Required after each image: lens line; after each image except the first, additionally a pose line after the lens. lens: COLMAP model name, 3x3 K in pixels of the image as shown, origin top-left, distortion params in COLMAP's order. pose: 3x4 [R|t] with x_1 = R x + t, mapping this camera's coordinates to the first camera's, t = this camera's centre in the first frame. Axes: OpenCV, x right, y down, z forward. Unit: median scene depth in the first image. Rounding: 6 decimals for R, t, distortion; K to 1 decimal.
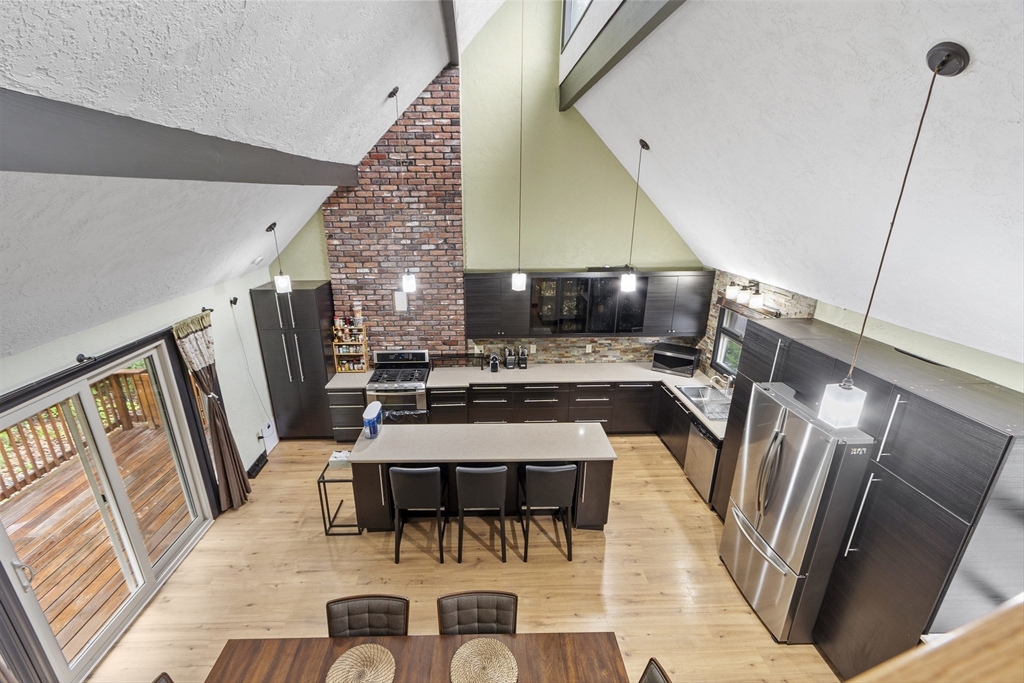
lens RADIAL K [[433.2, 0, 500.7], [0, 433.2, 352.9], [0, 0, 1]] dist [0.000226, 0.000203]
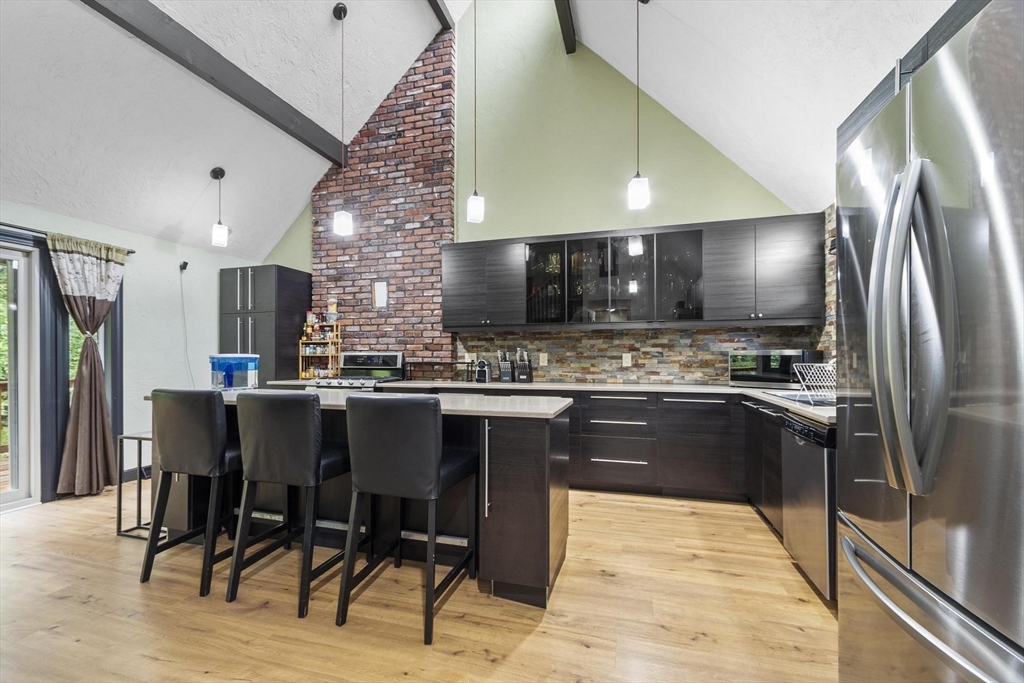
lens RADIAL K [[438.7, 0, 494.3], [0, 438.7, 355.9], [0, 0, 1]] dist [0.000516, 0.000061]
pose [[0.946173, -0.000401, -0.323662, 0.260438], [-0.103241, 0.947388, -0.302982, 0.237607], [0.306755, 0.320088, 0.896351, 0.380952]]
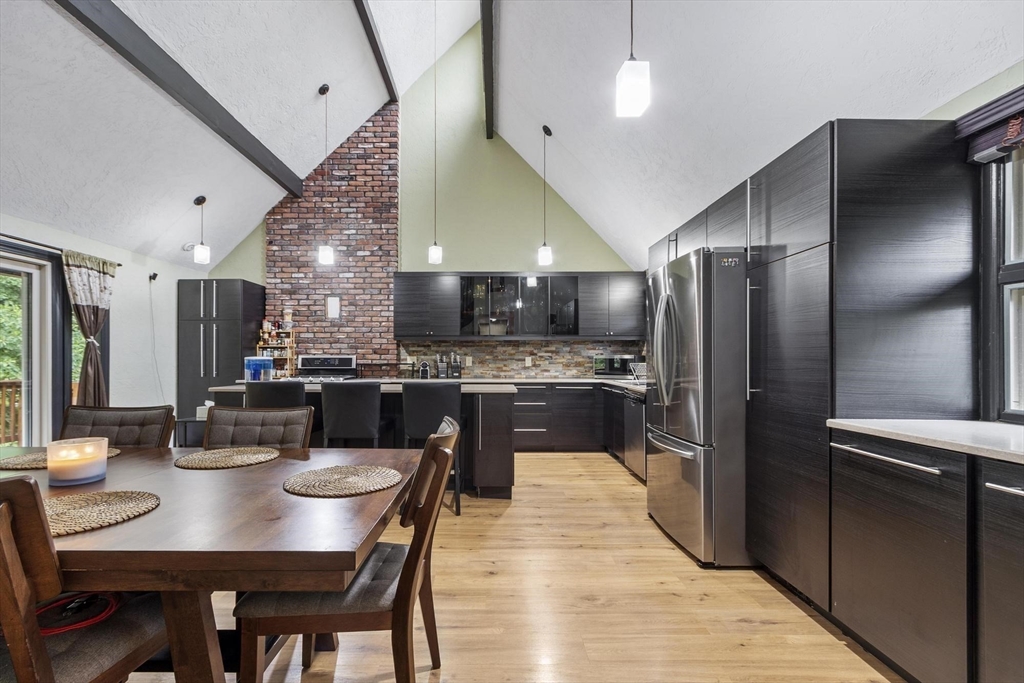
lens RADIAL K [[438.7, 0, 494.3], [0, 438.7, 355.9], [0, 0, 1]] dist [0.000516, 0.000061]
pose [[0.999607, 0.000617, -0.028010, 0.177509], [-0.009724, 0.945255, -0.326187, 0.331472], [0.026276, 0.326331, 0.944890, 0.103911]]
